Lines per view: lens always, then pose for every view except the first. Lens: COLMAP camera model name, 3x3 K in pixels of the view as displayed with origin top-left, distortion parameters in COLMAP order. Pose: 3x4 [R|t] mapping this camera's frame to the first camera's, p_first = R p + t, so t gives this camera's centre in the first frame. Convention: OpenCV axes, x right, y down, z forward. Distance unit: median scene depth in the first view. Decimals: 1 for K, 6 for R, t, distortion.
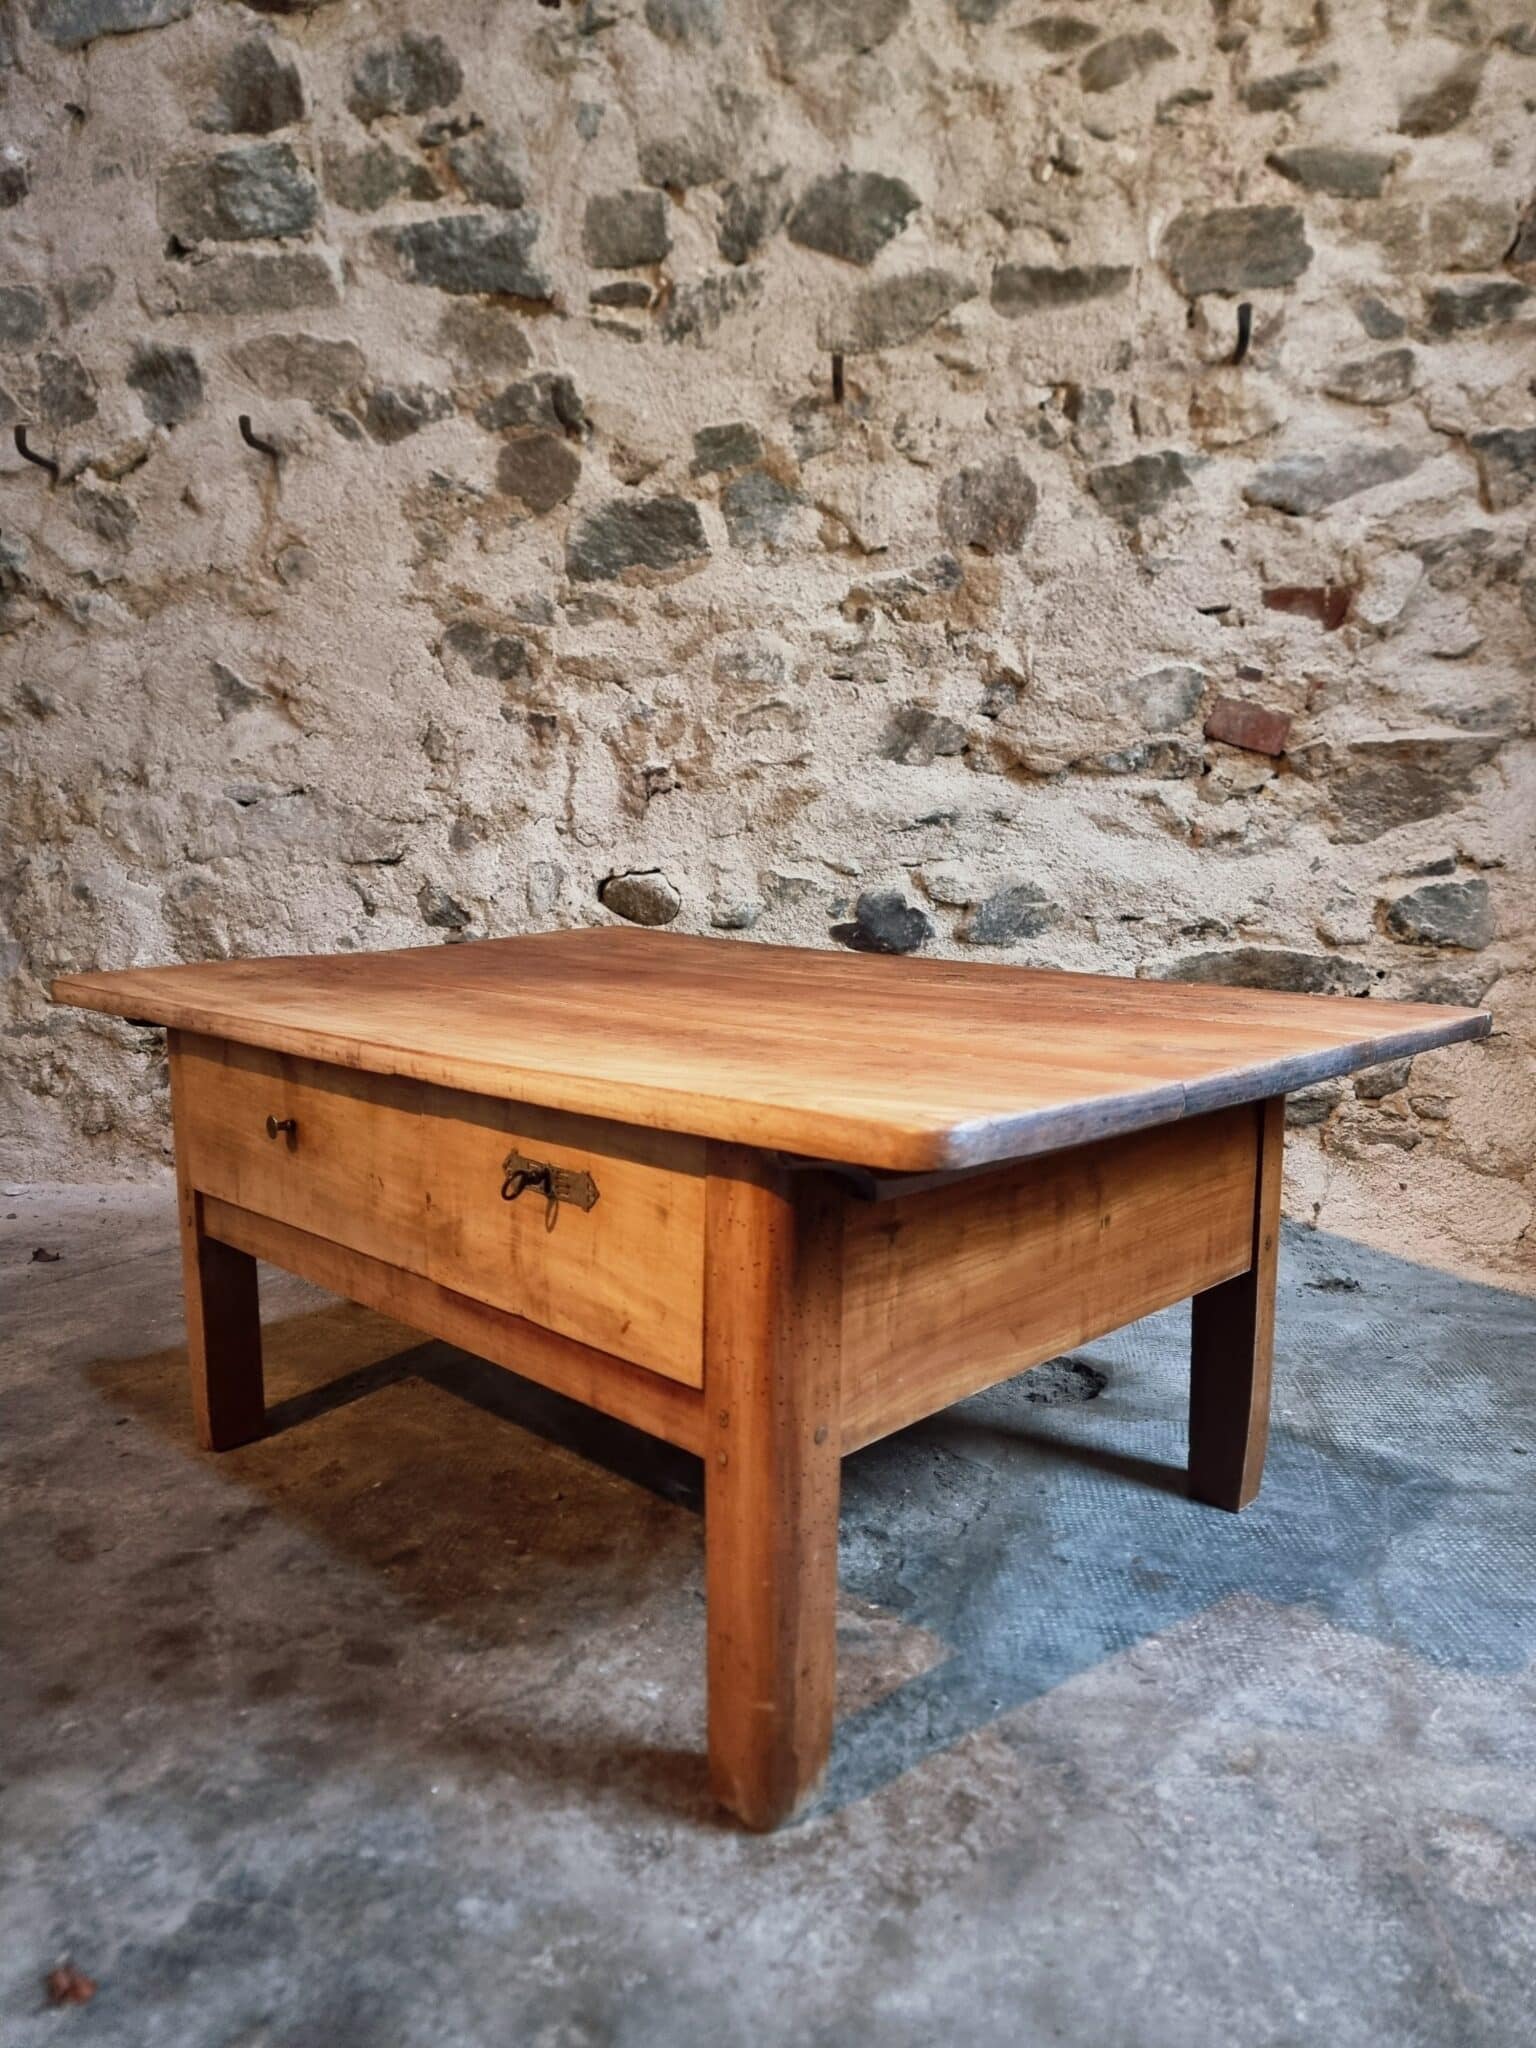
lens RADIAL K [[1437.2, 0, 753.3], [0, 1437.2, 1033.4], [0, 0, 1]] dist [0.076787, -0.071802]
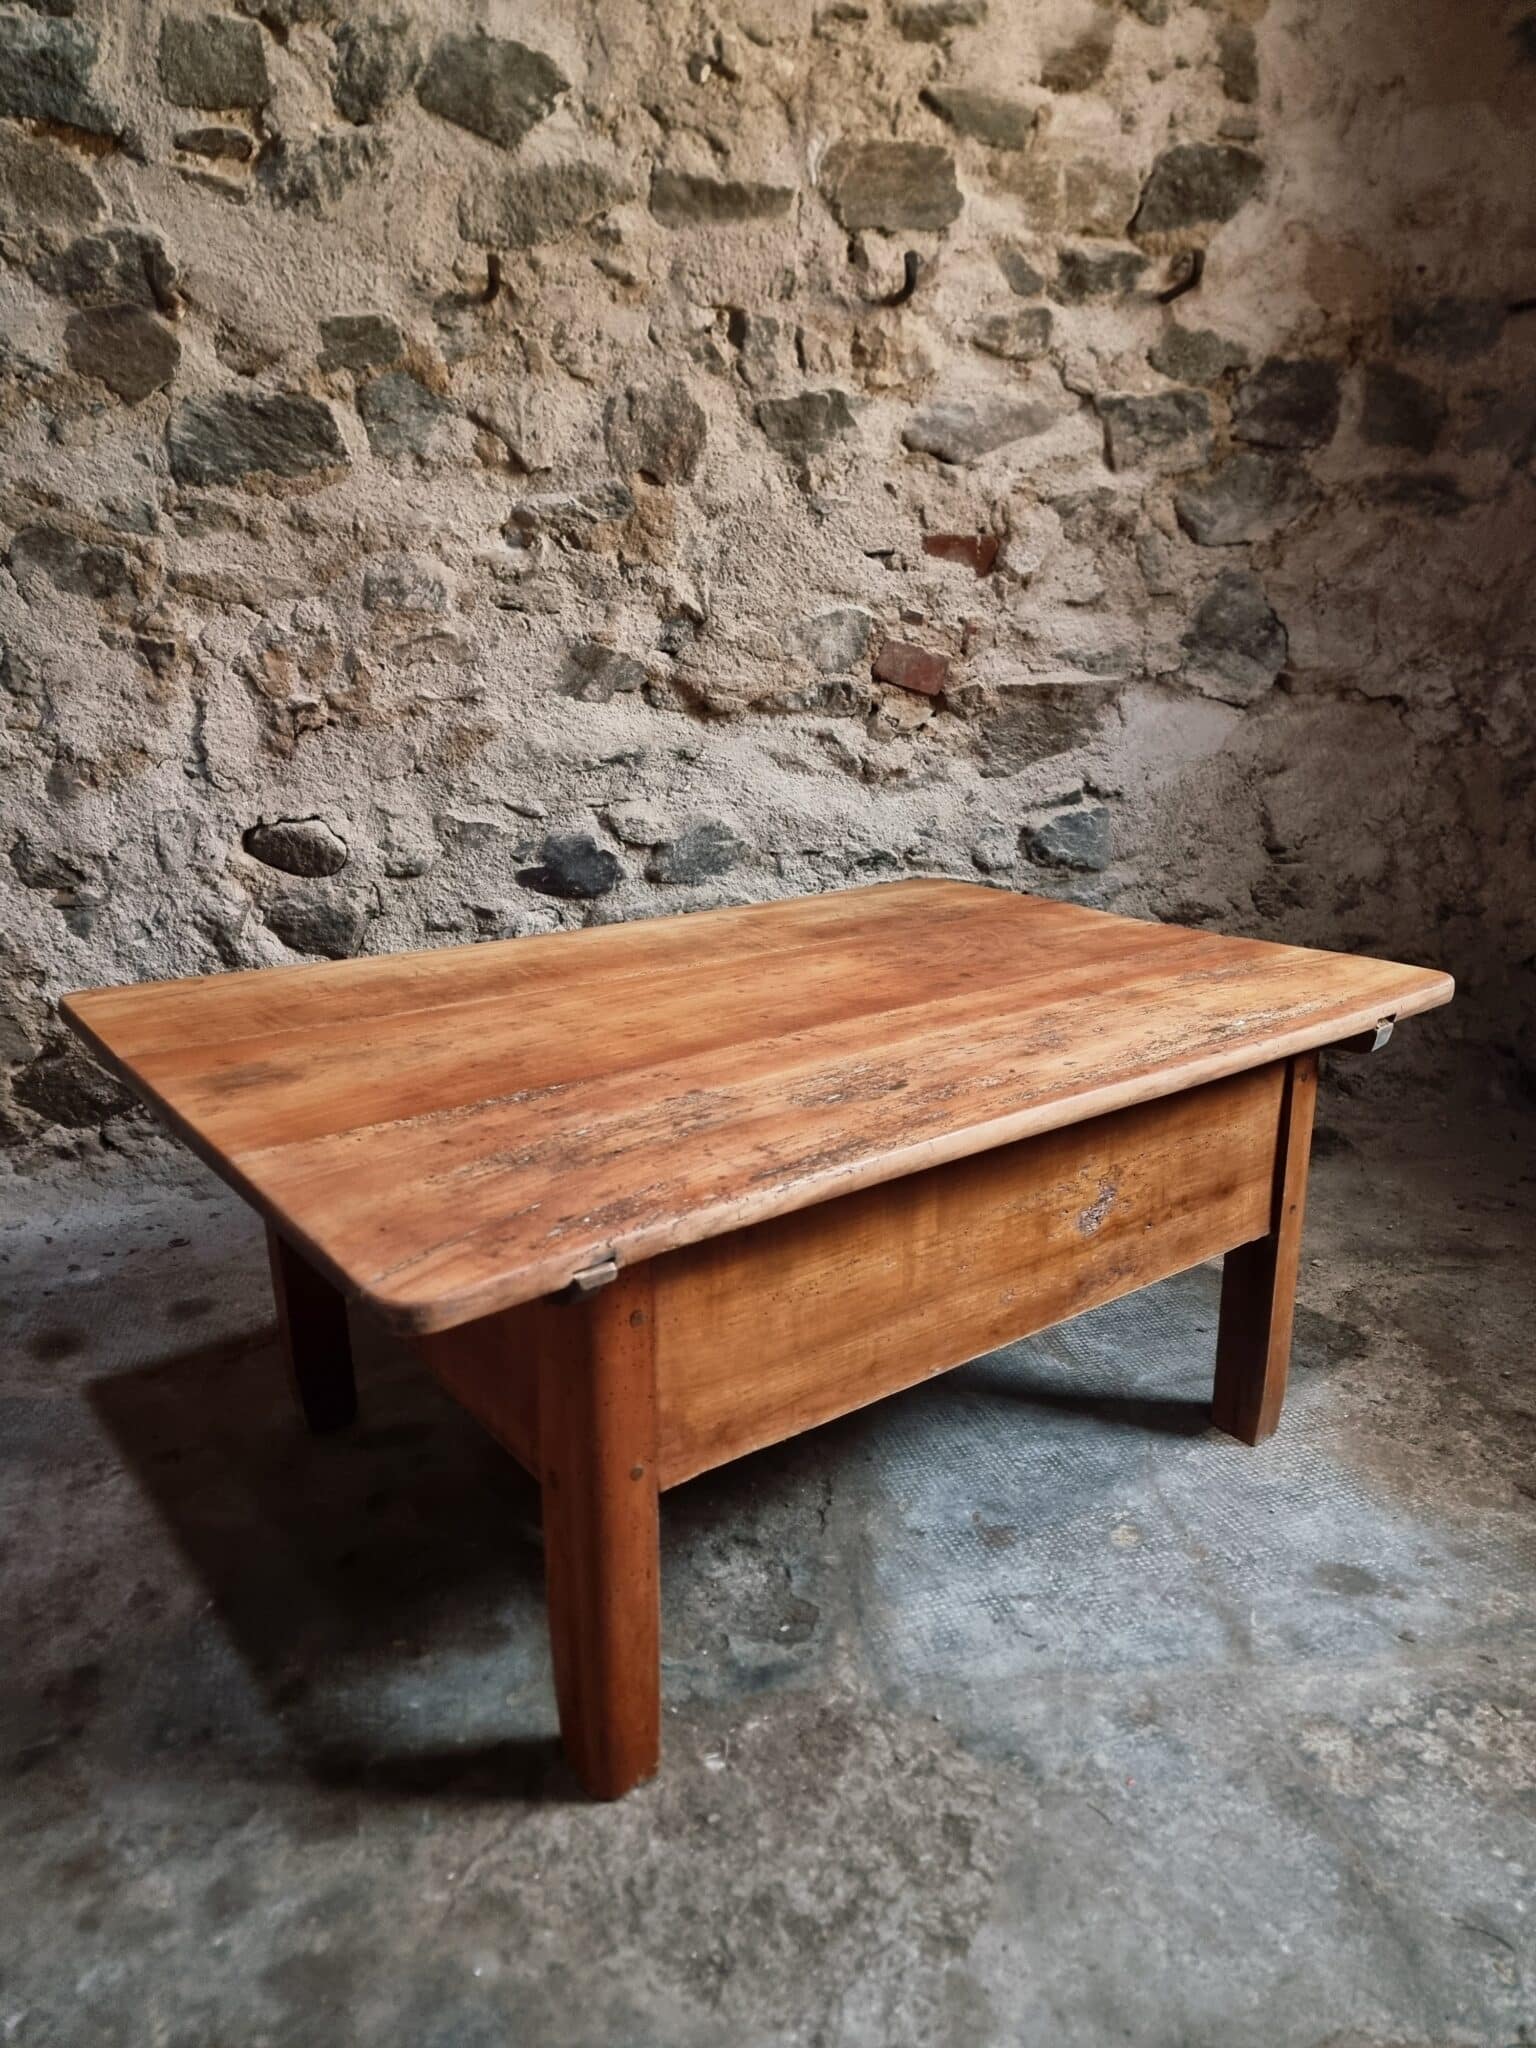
lens RADIAL K [[1432.3, 0, 755.7], [0, 1432.3, 1013.3], [0, 0, 1]] dist [0.078708, -0.073467]
pose [[0.931499, -0.100928, 0.349462, -0.149182], [0.052063, 0.987837, 0.146520, -0.118336], [-0.359999, -0.118289, 0.925423, 0.043145]]
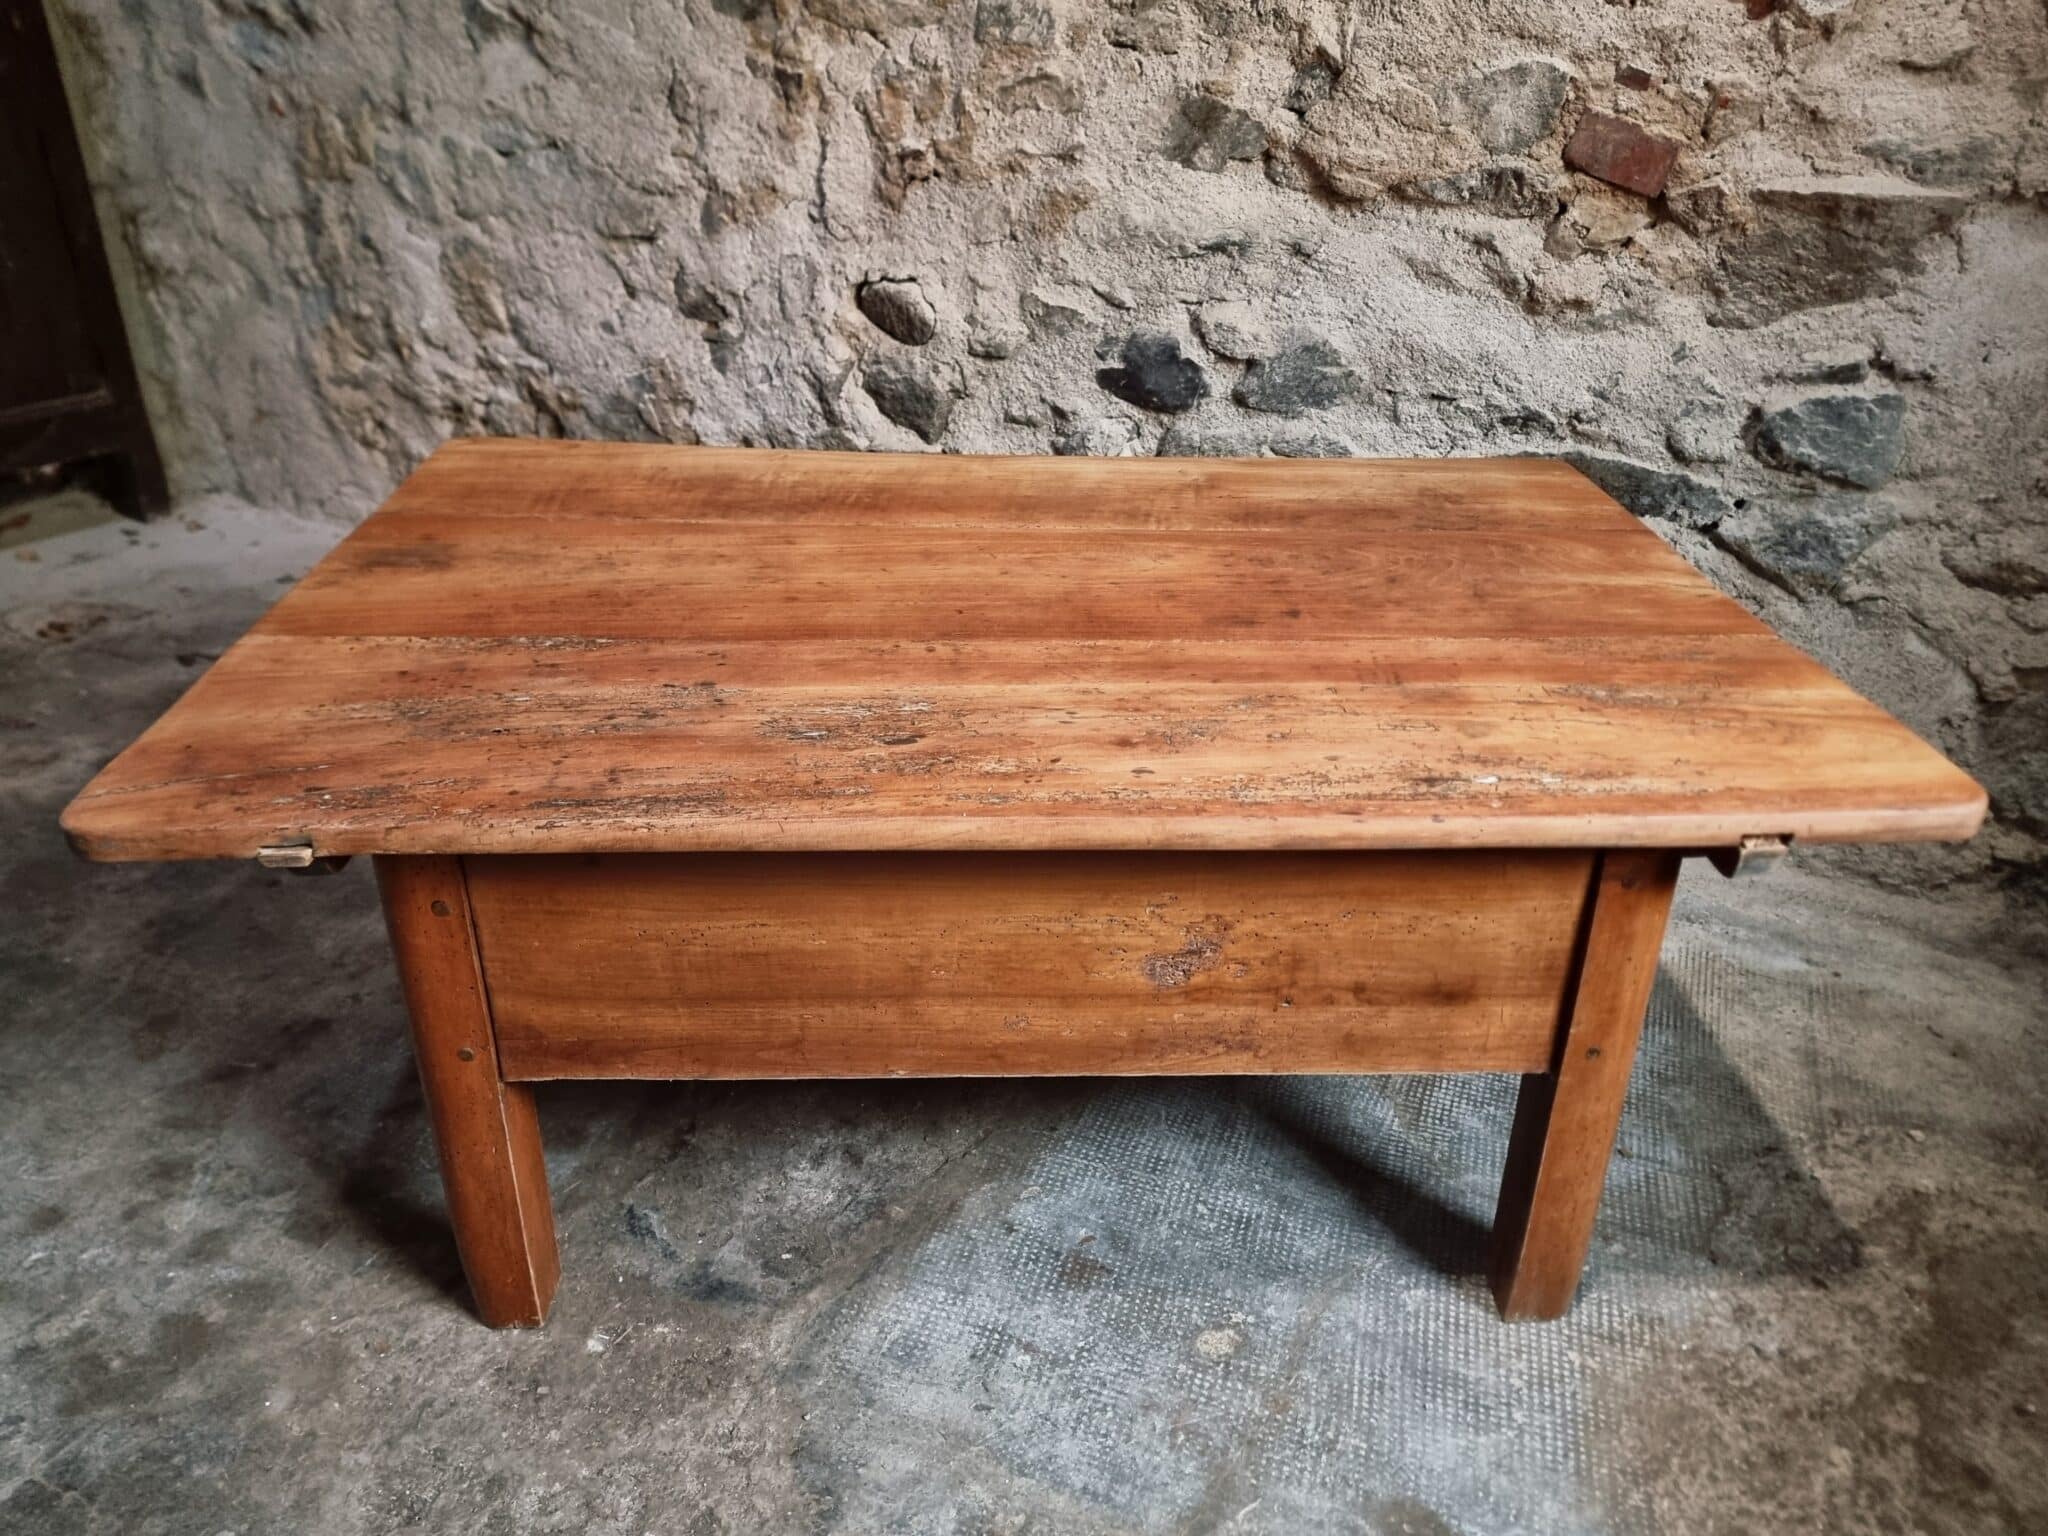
lens RADIAL K [[1509.1, 0, 1036.3], [0, 1509.1, 771.6], [0, 0, 1]] dist [0.053099, -0.032654]
pose [[0.970864, 0.125324, -0.204248, 0.240706], [-0.048826, 0.937917, 0.343405, -0.163188], [0.234605, -0.323427, 0.916709, 0.106704]]
